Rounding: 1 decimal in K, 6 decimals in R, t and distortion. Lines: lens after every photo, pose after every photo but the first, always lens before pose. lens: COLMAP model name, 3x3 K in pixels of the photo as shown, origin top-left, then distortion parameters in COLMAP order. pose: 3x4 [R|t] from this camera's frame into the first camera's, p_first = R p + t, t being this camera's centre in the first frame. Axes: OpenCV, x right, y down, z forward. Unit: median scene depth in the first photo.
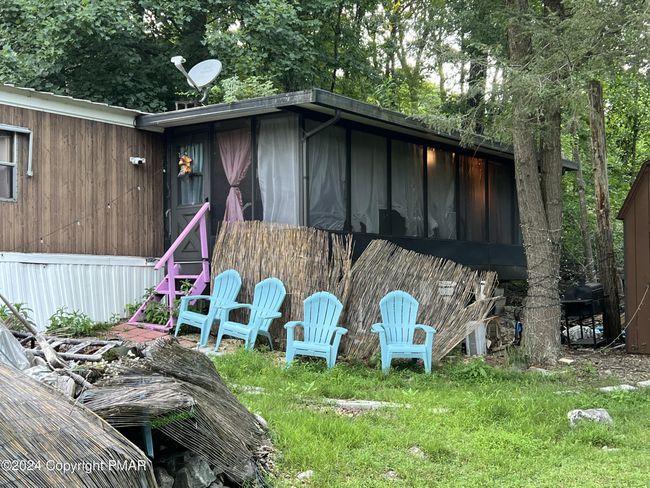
lens RADIAL K [[818.1, 0, 328.3], [0, 818.1, 244.6], [0, 0, 1]] dist [0.061183, 0.000000]
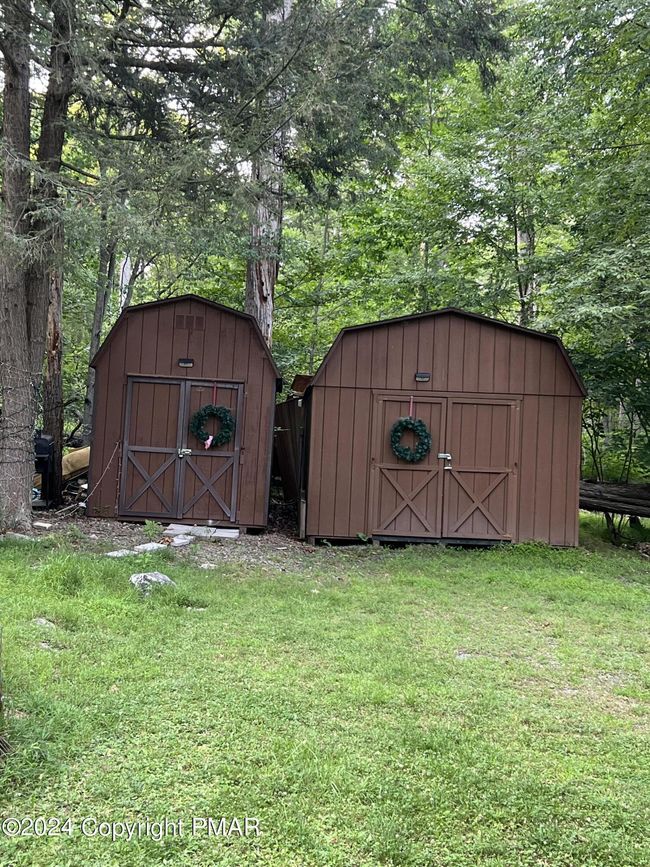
lens RADIAL K [[1091.2, 0, 323.6], [0, 1091.2, 429.2], [0, 0, 1]] dist [0.061183, 0.000000]
pose [[0.729619, 0.063300, 0.680918, -0.278263], [-0.096623, 0.995260, 0.011012, -0.000755], [-0.676994, -0.073827, 0.732277, -0.041008]]
